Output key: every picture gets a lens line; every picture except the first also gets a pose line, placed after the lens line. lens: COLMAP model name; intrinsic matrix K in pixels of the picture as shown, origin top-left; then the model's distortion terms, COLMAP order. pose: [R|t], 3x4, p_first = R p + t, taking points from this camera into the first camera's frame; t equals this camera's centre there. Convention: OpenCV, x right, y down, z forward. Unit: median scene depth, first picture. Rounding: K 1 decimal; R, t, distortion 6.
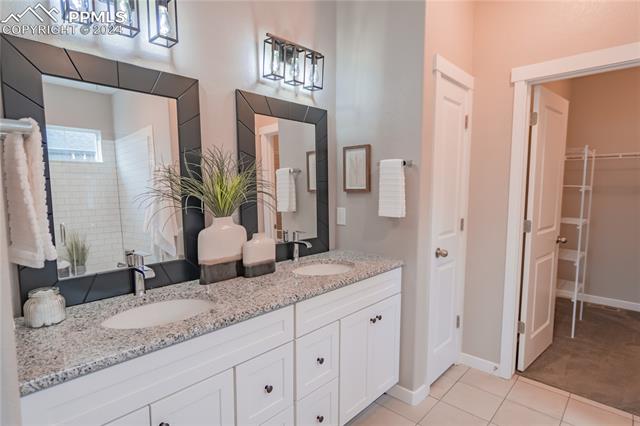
lens RADIAL K [[344.6, 0, 319.1], [0, 344.6, 216.8], [0, 0, 1]] dist [-0.002805, 0.001392]
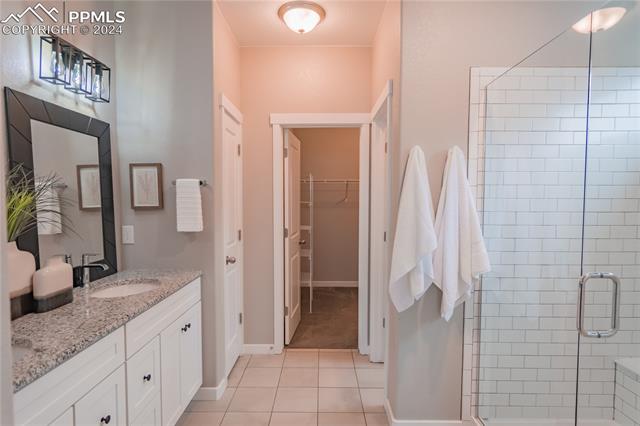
lens RADIAL K [[344.6, 0, 319.1], [0, 344.6, 216.8], [0, 0, 1]] dist [-0.002805, 0.001392]
pose [[0.735497, -0.032295, 0.676758, -0.217909], [0.063940, 0.997714, -0.021879, 0.003585], [-0.674504, 0.059364, 0.735880, -0.075006]]
